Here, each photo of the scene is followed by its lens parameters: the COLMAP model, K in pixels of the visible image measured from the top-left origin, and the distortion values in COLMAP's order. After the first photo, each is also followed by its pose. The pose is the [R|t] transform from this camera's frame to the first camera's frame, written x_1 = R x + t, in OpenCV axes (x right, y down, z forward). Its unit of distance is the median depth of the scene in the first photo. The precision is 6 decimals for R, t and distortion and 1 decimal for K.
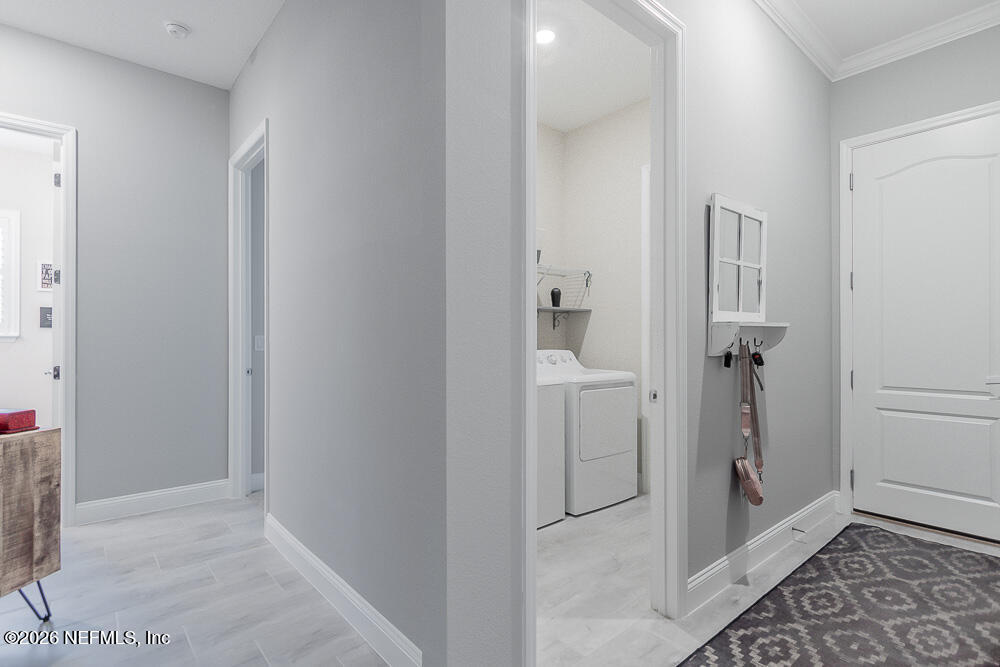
lens RADIAL K [[484.1, 0, 503.4], [0, 484.1, 333.3], [0, 0, 1]] dist [0.004810, -0.001826]
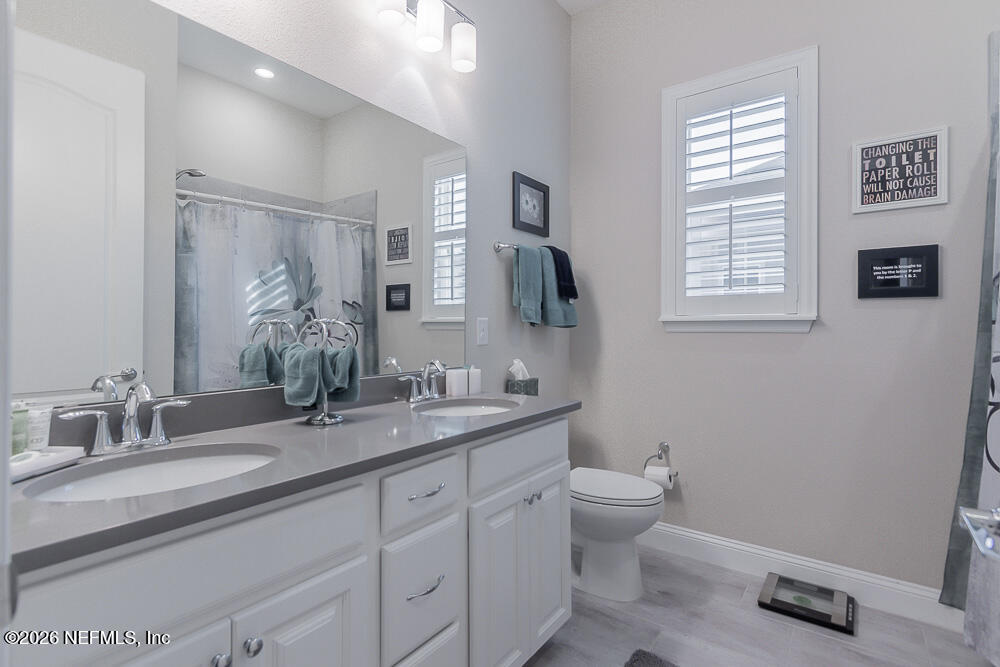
lens RADIAL K [[484.1, 0, 502.5], [0, 484.1, 327.1], [0, 0, 1]] dist [0.004810, -0.001826]
pose [[0.215172, 0.004742, -0.976565, -0.392620], [0.005202, 0.999968, 0.006002, 0.005101], [0.976562, -0.006372, 0.215141, 0.391389]]
